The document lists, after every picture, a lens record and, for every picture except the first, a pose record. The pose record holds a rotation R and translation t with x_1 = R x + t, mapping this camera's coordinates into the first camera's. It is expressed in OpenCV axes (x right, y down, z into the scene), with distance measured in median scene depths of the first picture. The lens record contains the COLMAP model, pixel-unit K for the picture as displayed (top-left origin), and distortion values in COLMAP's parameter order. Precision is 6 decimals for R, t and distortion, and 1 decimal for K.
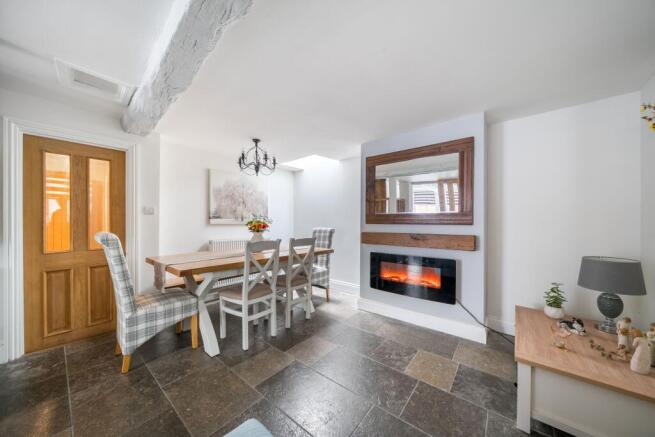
lens RADIAL K [[221.0, 0, 318.2], [0, 221.0, 222.9], [0, 0, 1]] dist [-0.021193, 0.000015]
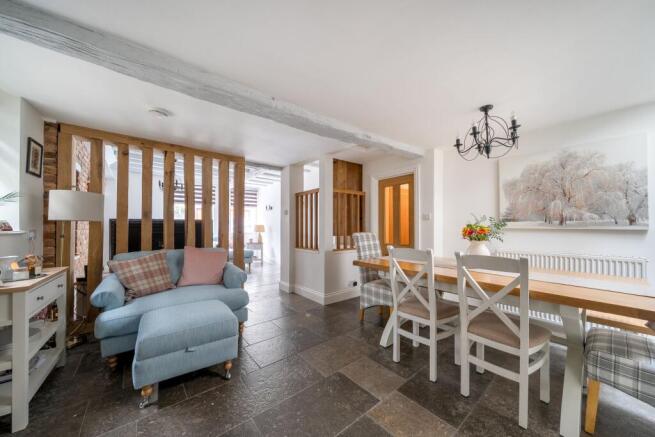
lens RADIAL K [[223.0, 0, 324.9], [0, 223.0, 223.2], [0, 0, 1]] dist [0.009058, 0.000111]
pose [[-0.163380, -0.013981, -0.986464, 0.502280], [-0.002999, 0.999902, -0.013675, -0.003157], [0.986559, 0.000724, -0.163406, 0.631862]]
